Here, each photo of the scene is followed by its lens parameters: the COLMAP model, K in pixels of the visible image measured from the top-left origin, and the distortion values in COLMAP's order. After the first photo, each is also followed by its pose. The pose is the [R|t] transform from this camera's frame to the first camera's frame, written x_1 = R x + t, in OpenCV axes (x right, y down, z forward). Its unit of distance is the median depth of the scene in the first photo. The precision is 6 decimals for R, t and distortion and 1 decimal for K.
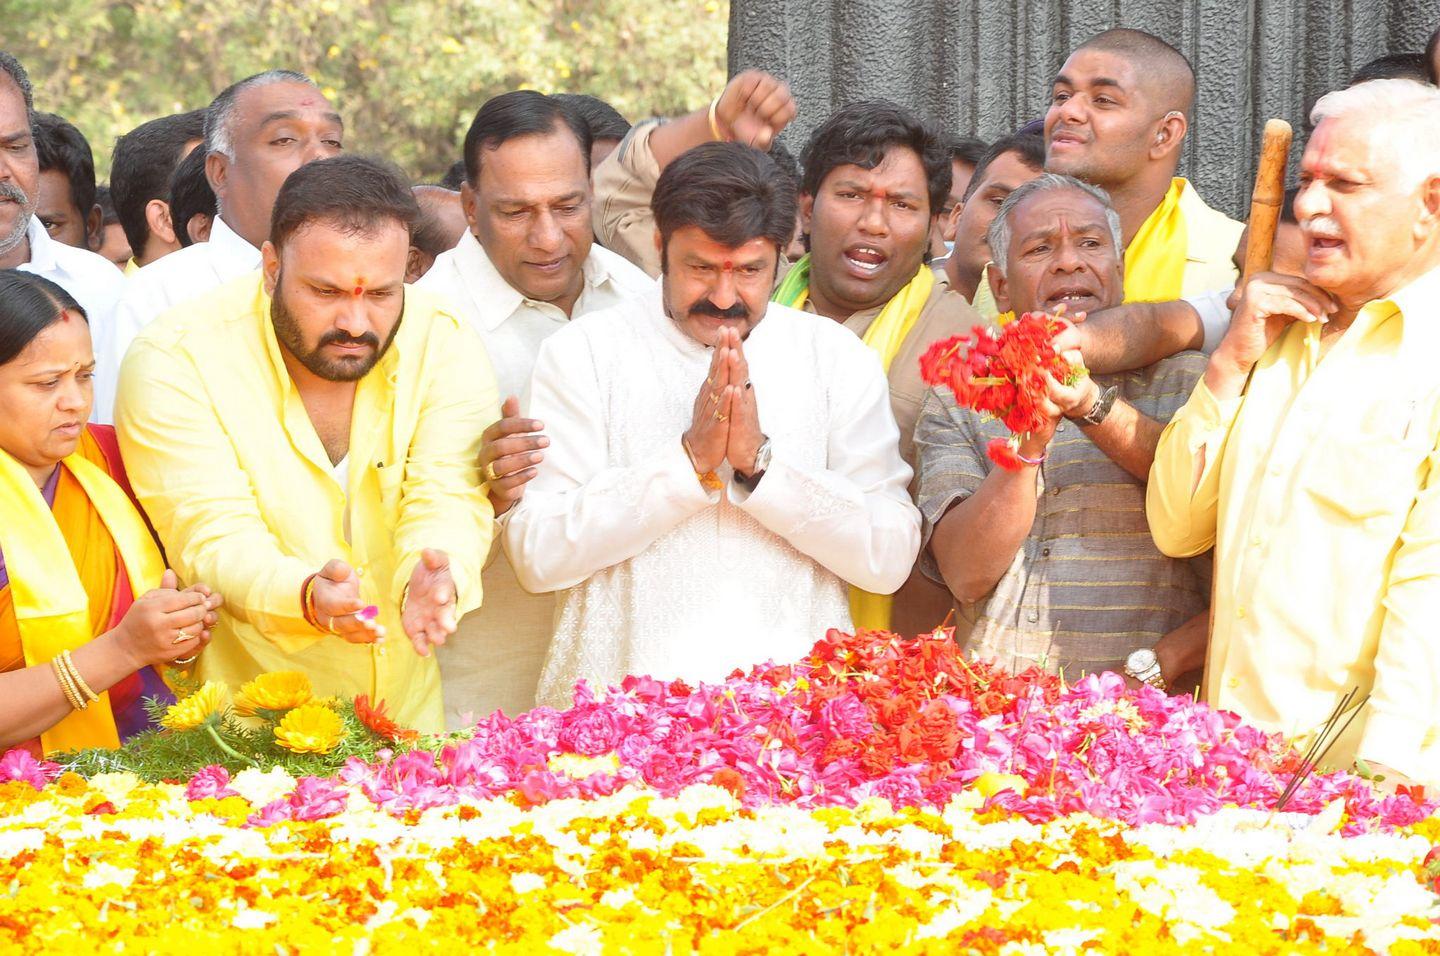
lens RADIAL K [[2973.2, 0, 720.0], [0, 2973.2, 478.0], [0, 0, 1]] dist [0.058921, 0.096637]
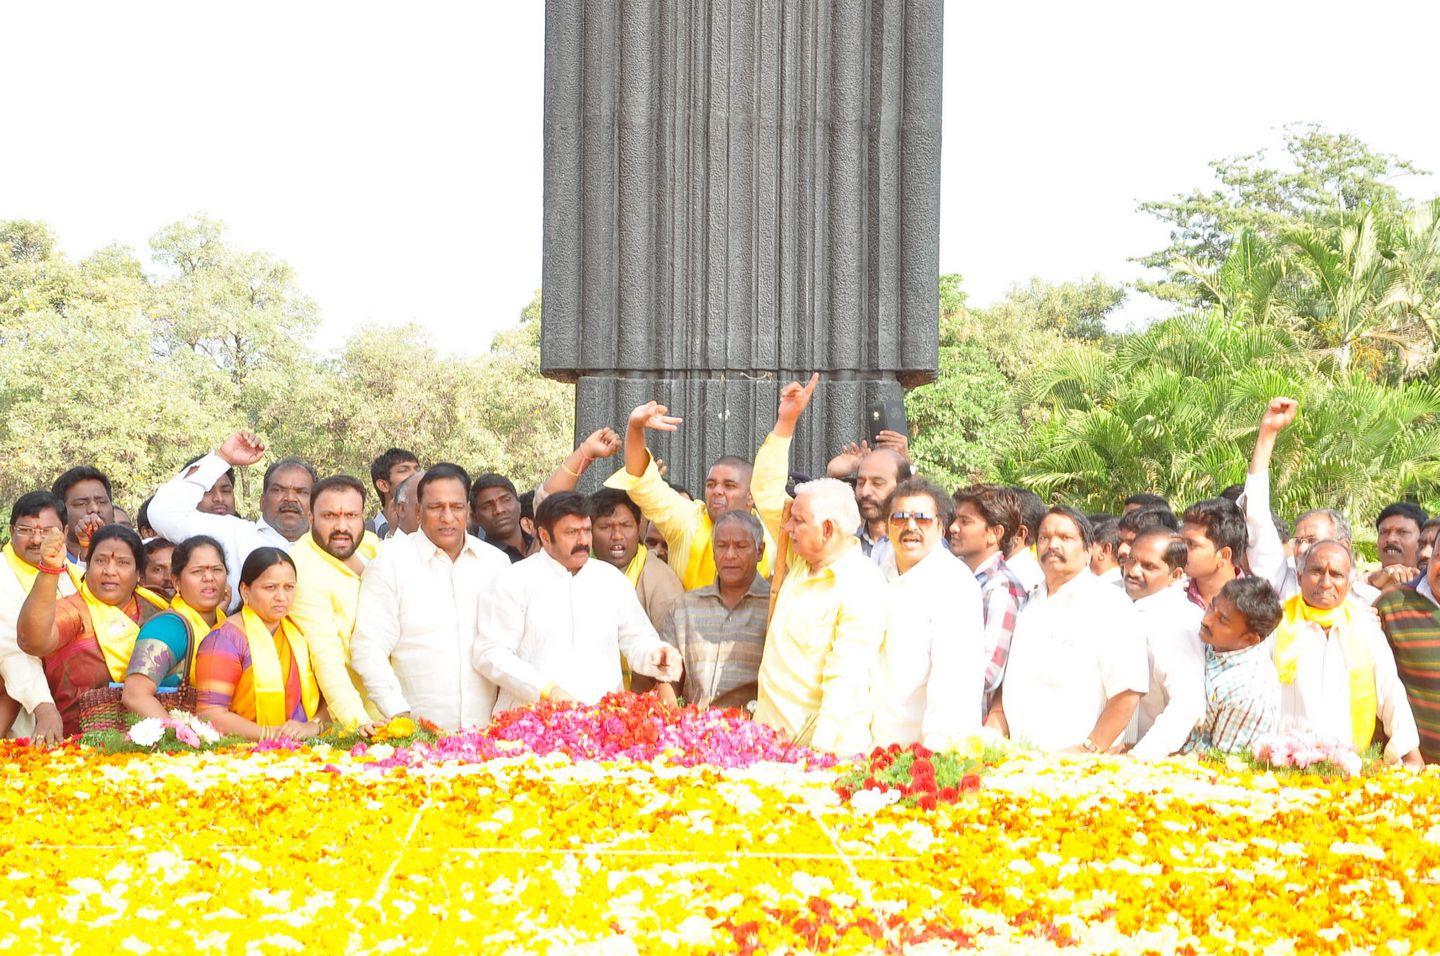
lens RADIAL K [[2973.2, 0, 720.0], [0, 2973.2, 478.0], [0, 0, 1]] dist [0.058921, 0.096637]
pose [[0.972505, 0.029704, 0.230979, -0.456521], [-0.021271, 0.999016, -0.038913, -0.032823], [-0.231907, 0.032930, 0.972180, -1.469559]]
